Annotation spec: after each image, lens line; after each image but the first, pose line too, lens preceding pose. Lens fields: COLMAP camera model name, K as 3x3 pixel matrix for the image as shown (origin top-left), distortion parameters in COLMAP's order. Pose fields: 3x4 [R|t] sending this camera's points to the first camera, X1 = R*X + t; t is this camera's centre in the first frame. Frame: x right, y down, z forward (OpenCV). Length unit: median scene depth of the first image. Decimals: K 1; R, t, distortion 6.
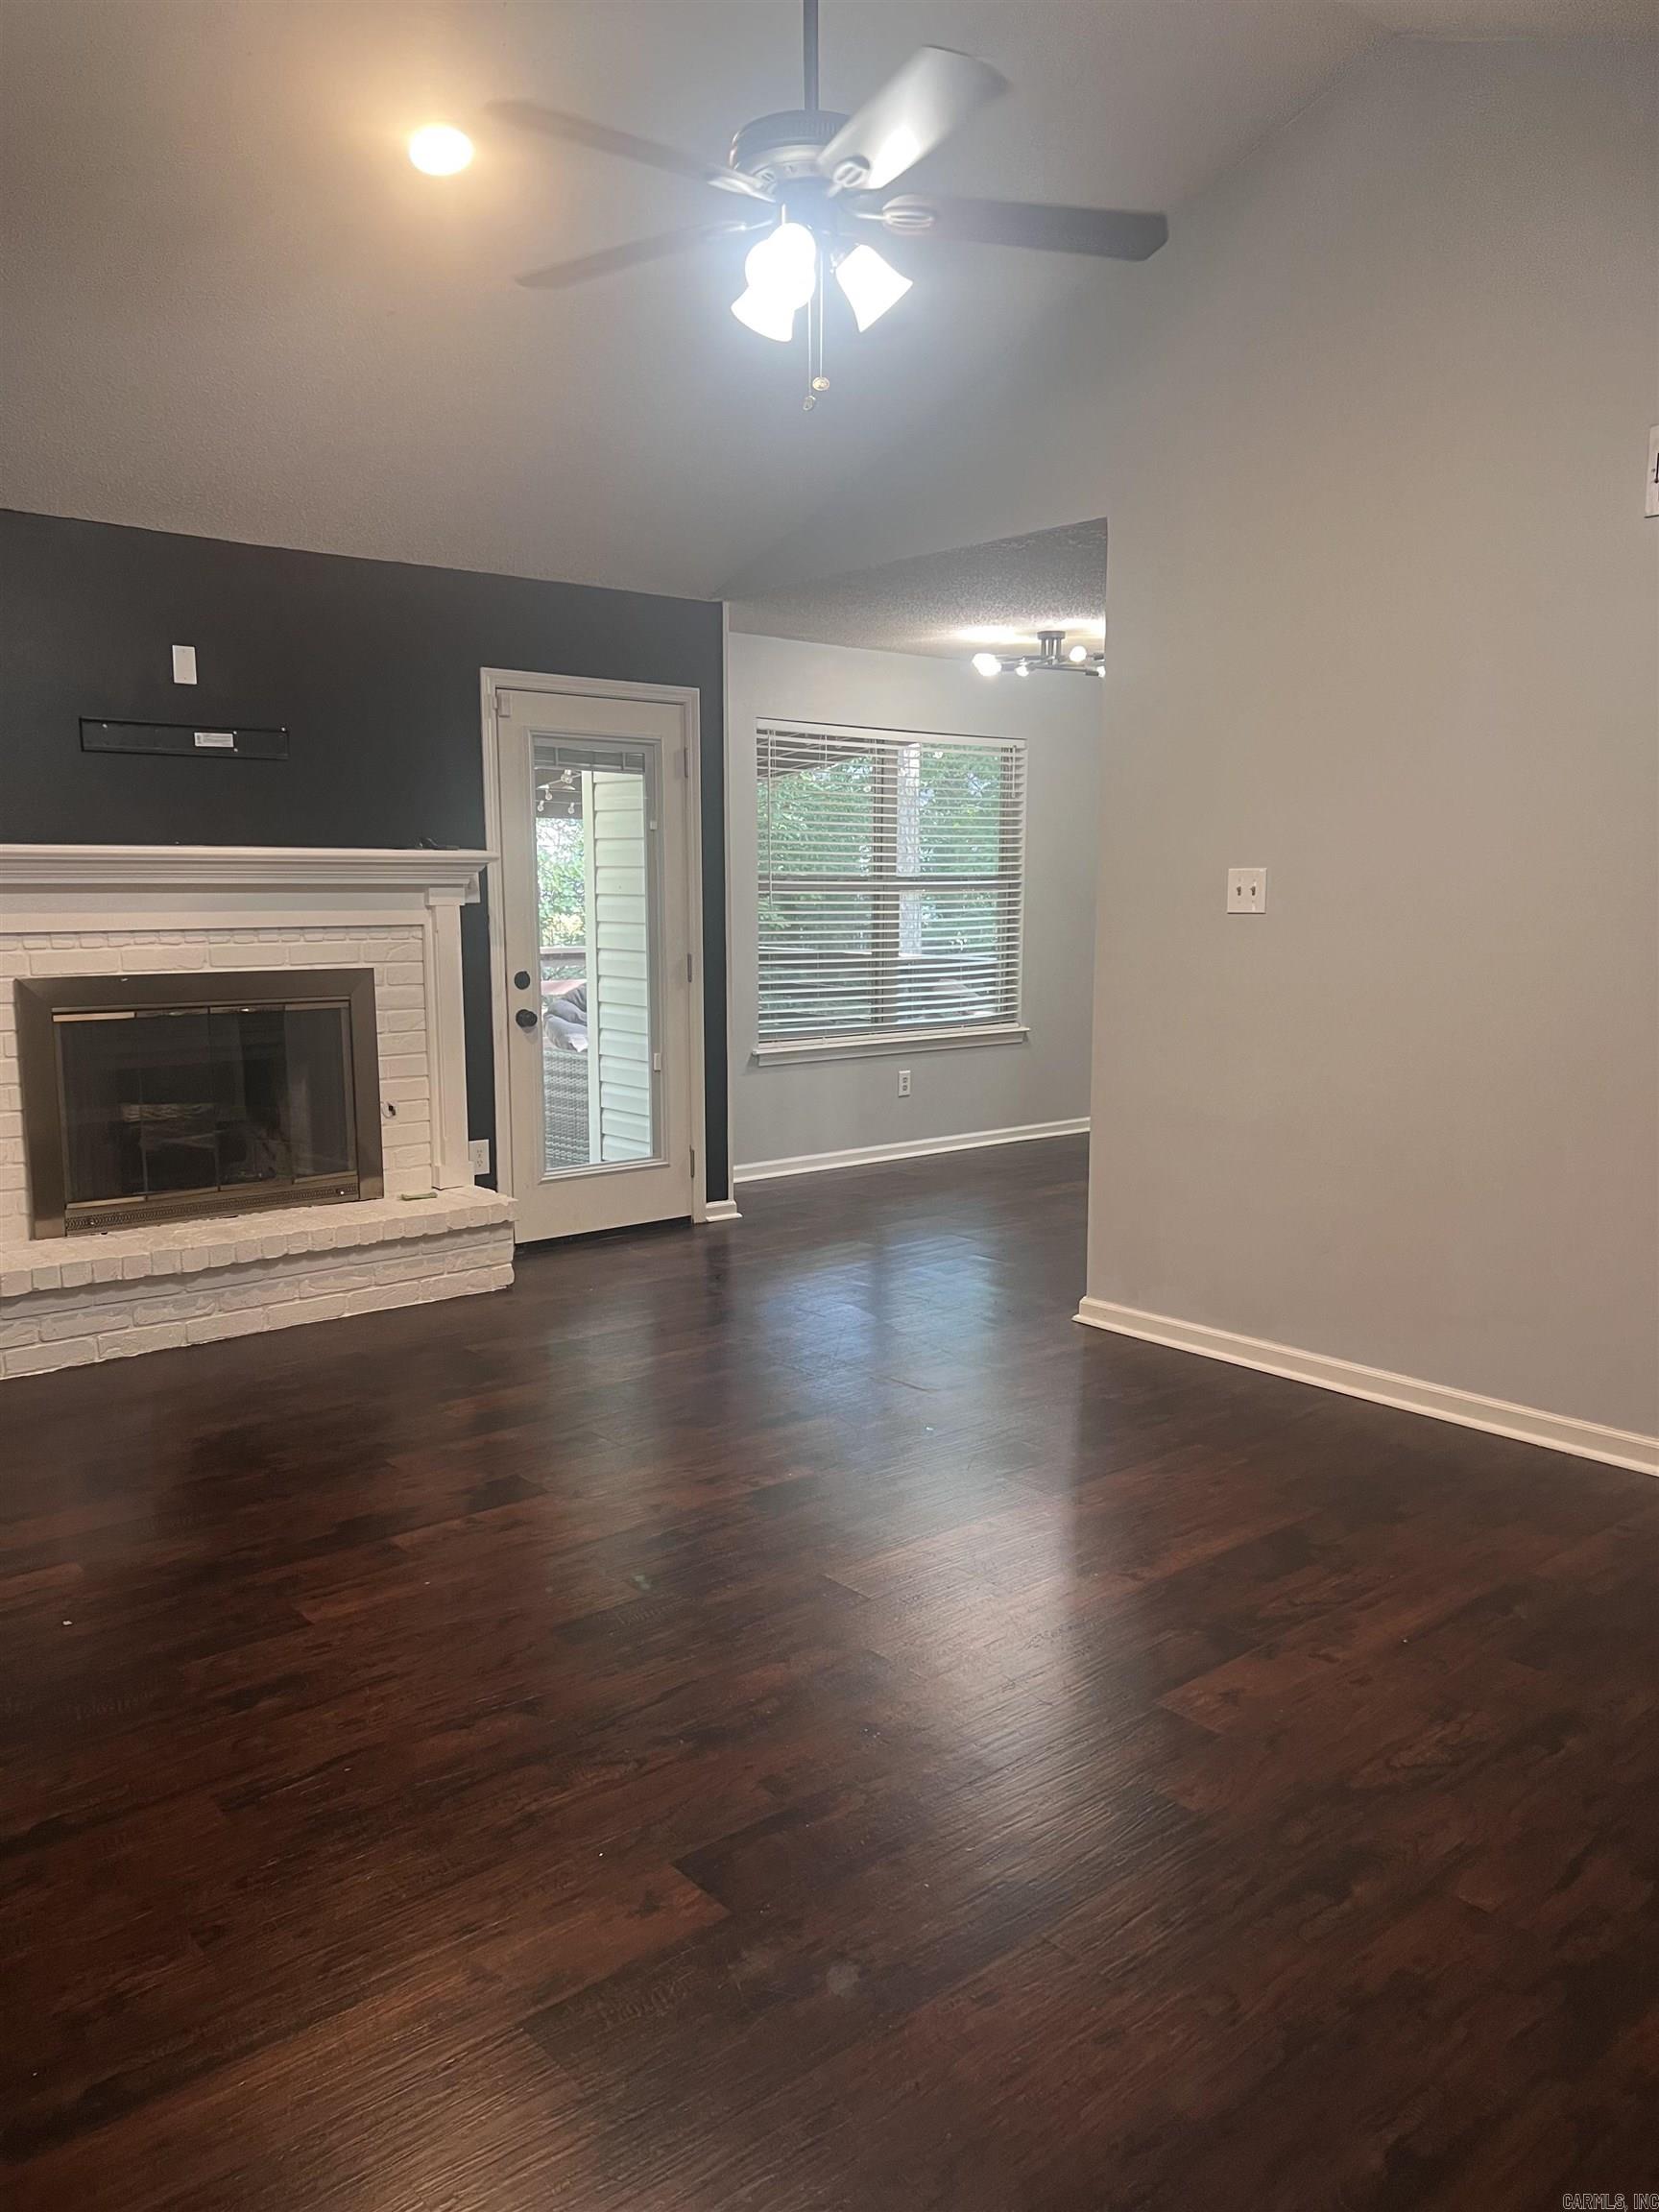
lens RADIAL K [[1680.7, 0, 829.5], [0, 1680.7, 1106.0], [0, 0, 1]] dist [0.120640, -0.276116]
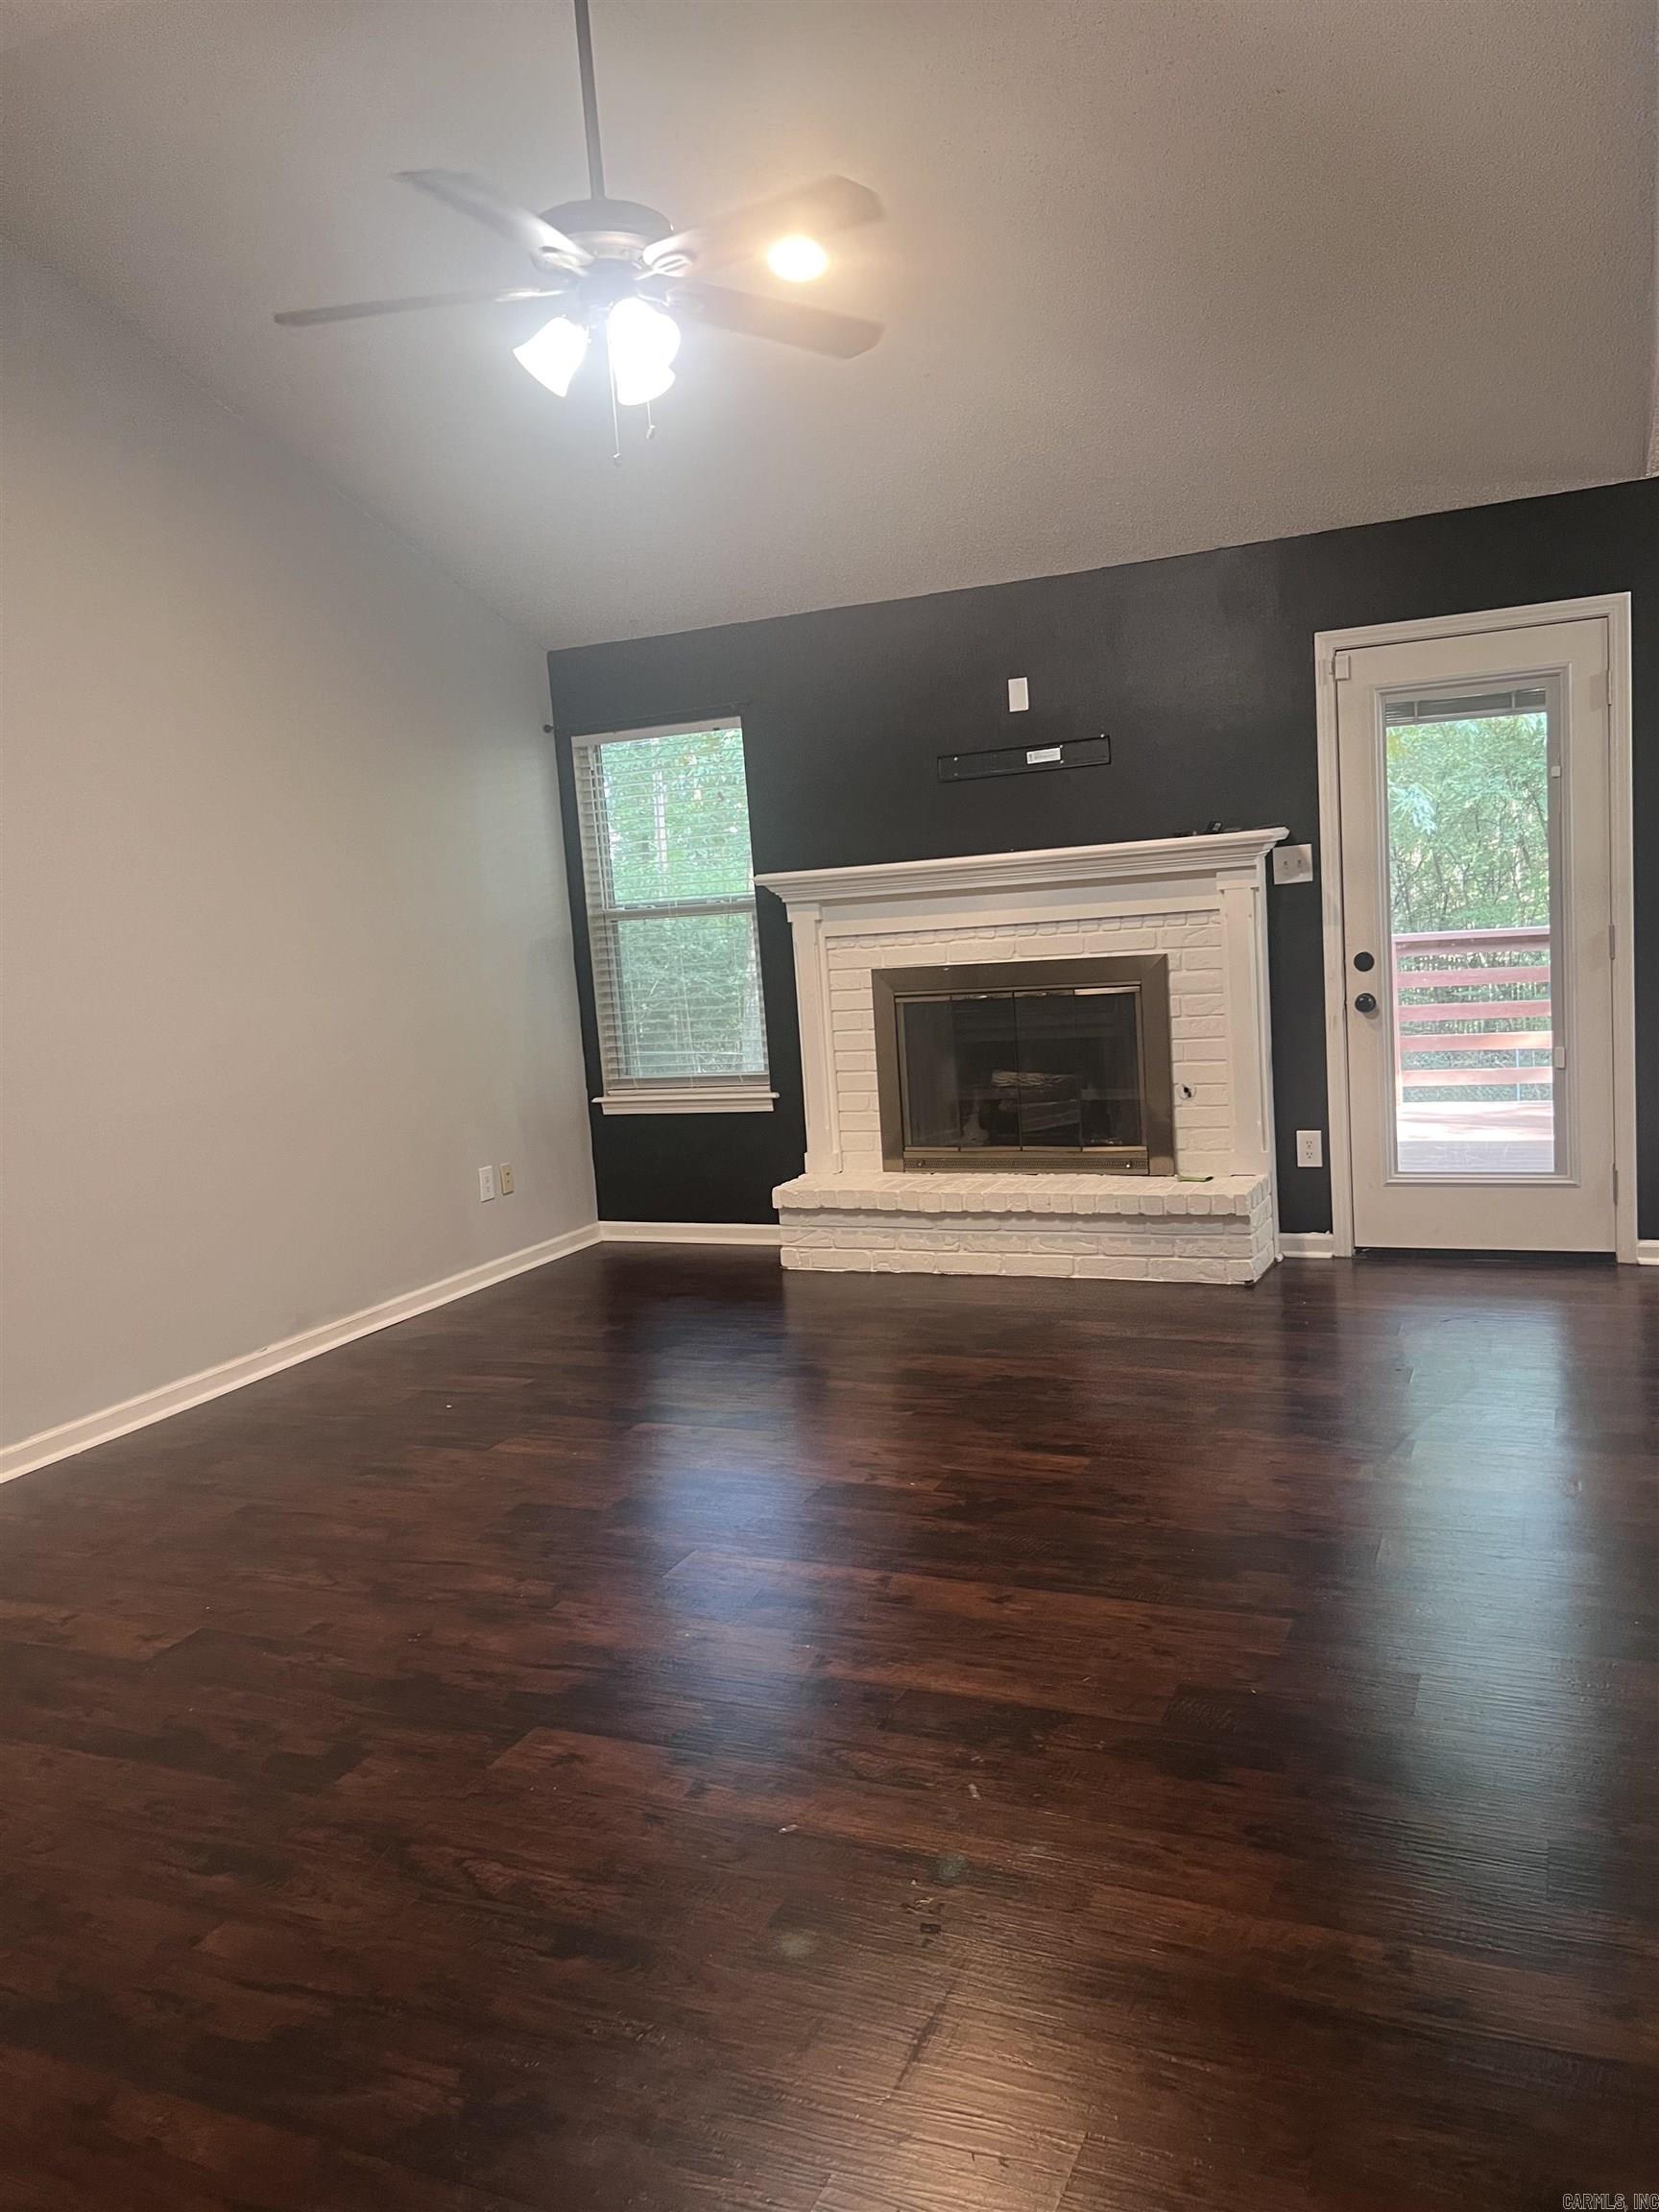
lens RADIAL K [[1680.7, 0, 829.5], [0, 1680.7, 1106.0], [0, 0, 1]] dist [0.120640, -0.276116]
pose [[0.414614, 0.077353, -0.906704, 0.602248], [-0.051658, 0.996775, 0.061415, -0.042417], [0.908530, 0.021375, 0.417273, 0.390200]]
